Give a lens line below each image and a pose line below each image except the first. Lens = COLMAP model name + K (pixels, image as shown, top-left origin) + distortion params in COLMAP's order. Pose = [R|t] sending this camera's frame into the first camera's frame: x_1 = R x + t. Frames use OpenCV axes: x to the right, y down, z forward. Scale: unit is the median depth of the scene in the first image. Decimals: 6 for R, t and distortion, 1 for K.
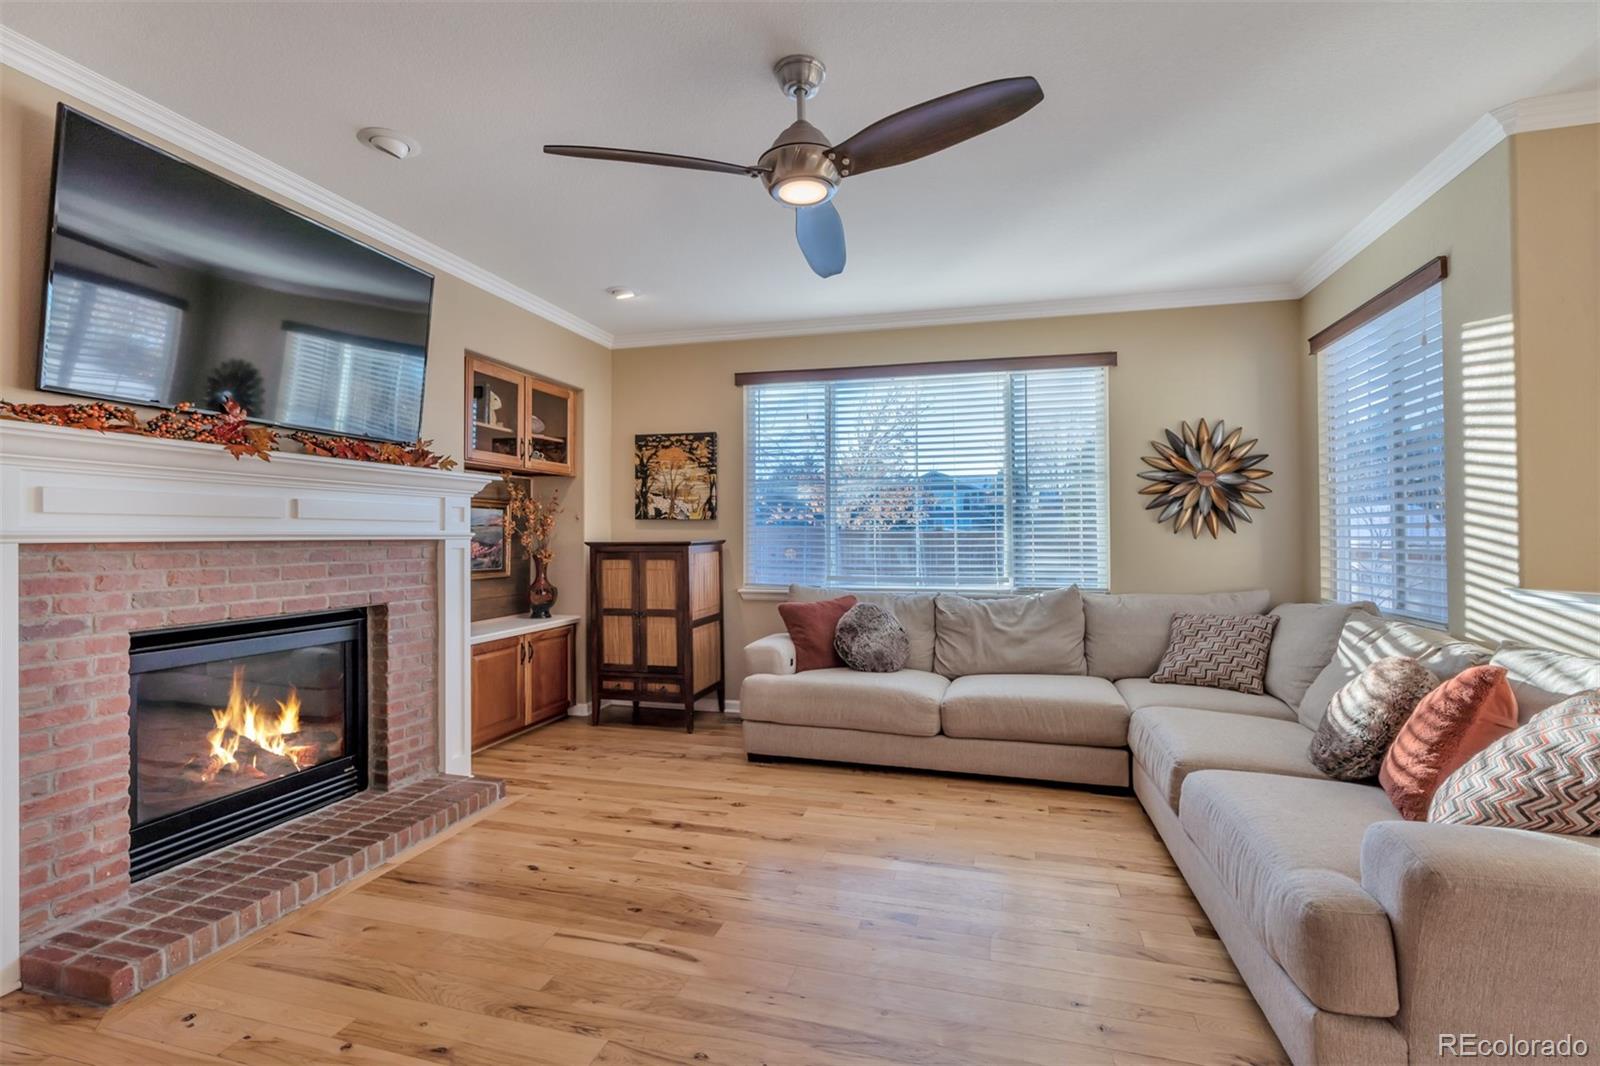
lens RADIAL K [[724.2, 0, 801.5], [0, 724.2, 534.5], [0, 0, 1]] dist [-0.014955, 0.006401]
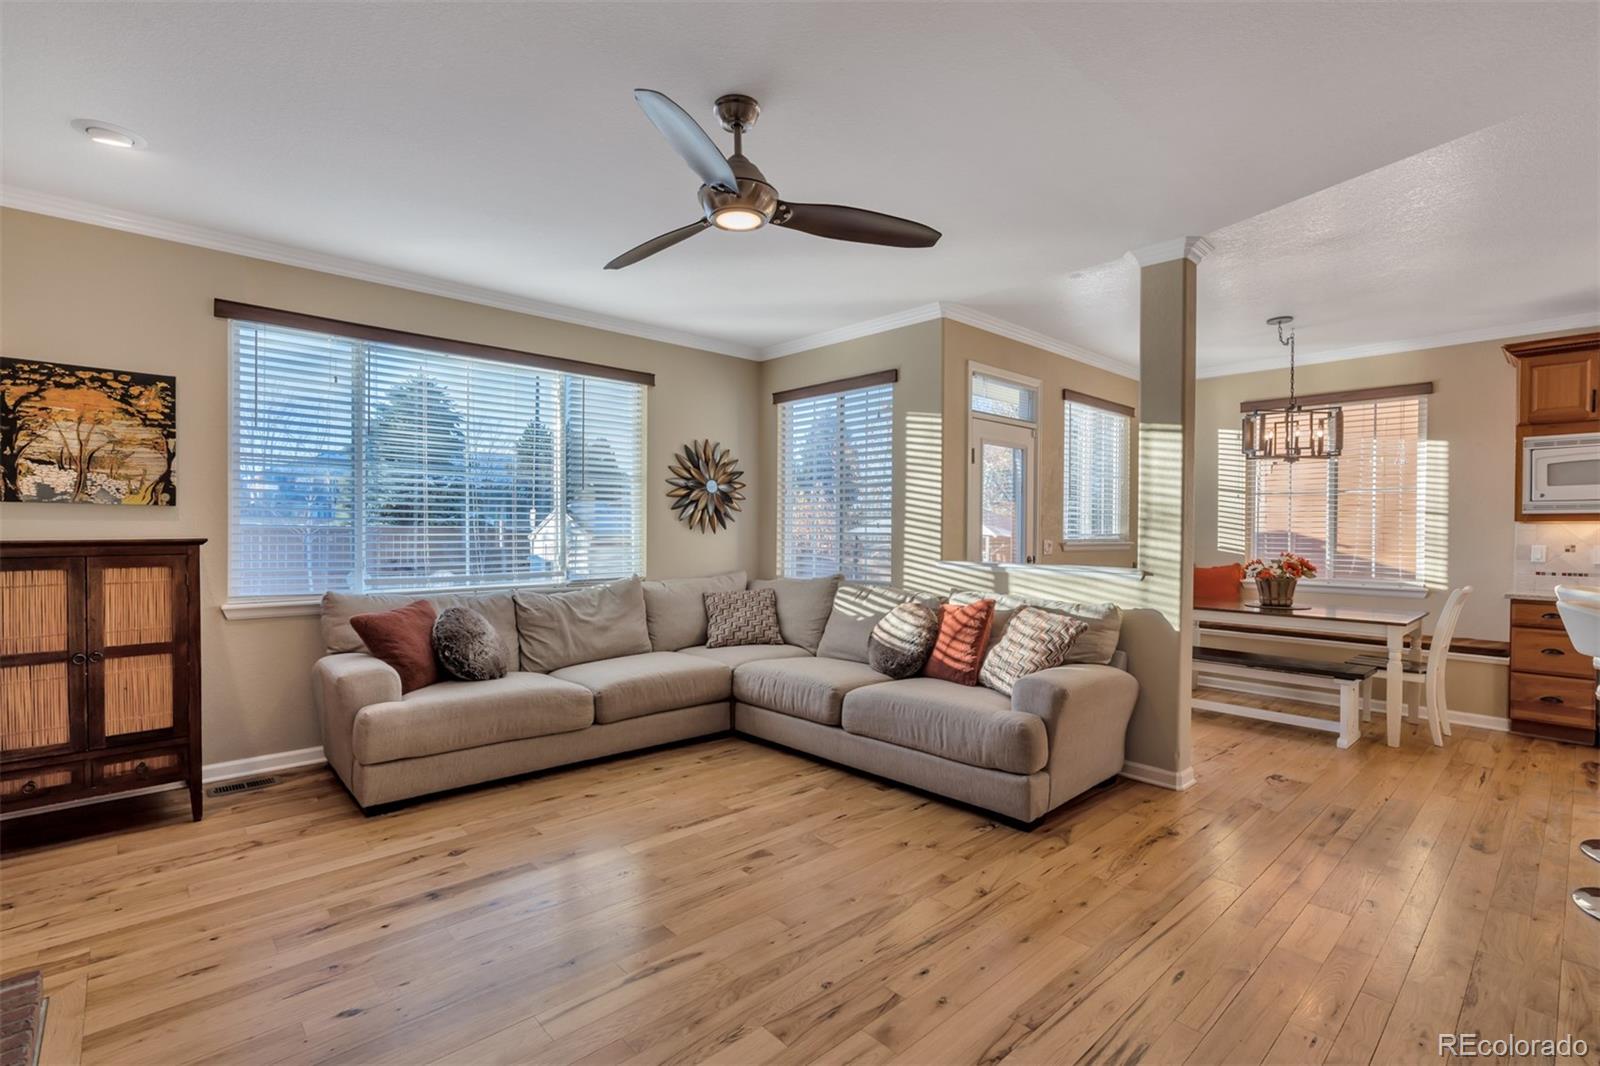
lens RADIAL K [[724.2, 0, 816.6], [0, 724.2, 535.5], [0, 0, 1]] dist [-0.014955, 0.006401]
pose [[0.529327, -0.003383, 0.848411, -0.440906], [-0.005734, 0.999955, 0.007564, -0.002052], [-0.848398, -0.008868, 0.529284, 0.159070]]
